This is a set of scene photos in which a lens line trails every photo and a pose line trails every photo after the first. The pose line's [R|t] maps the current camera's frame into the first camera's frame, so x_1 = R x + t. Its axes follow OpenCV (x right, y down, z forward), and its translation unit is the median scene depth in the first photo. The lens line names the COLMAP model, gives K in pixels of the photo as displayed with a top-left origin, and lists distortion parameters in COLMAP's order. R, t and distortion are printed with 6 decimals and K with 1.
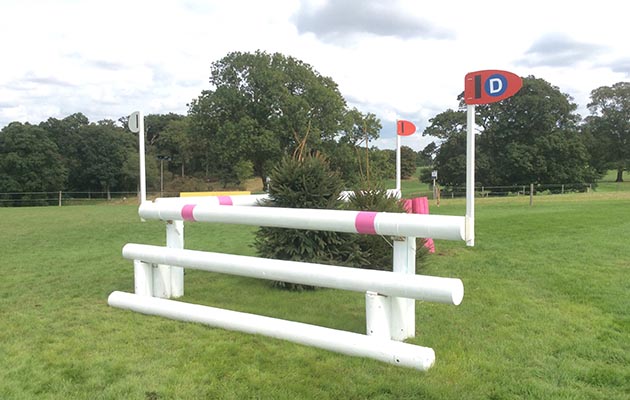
lens RADIAL K [[515.8, 0, 296.0], [0, 515.8, 201.6], [0, 0, 1]] dist [0.006073, -0.095595]
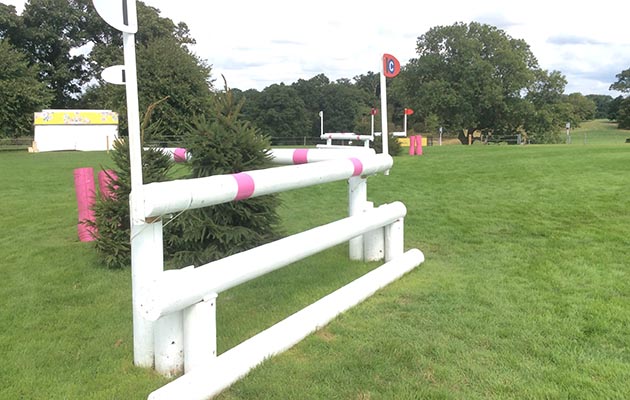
lens RADIAL K [[515.8, 0, 296.0], [0, 515.8, 201.6], [0, 0, 1]] dist [0.006073, -0.095595]
pose [[0.900301, 0.058104, -0.431373, 0.126337], [-0.016691, 0.994930, 0.099176, 0.012325], [0.434949, -0.082088, 0.896706, -0.269117]]
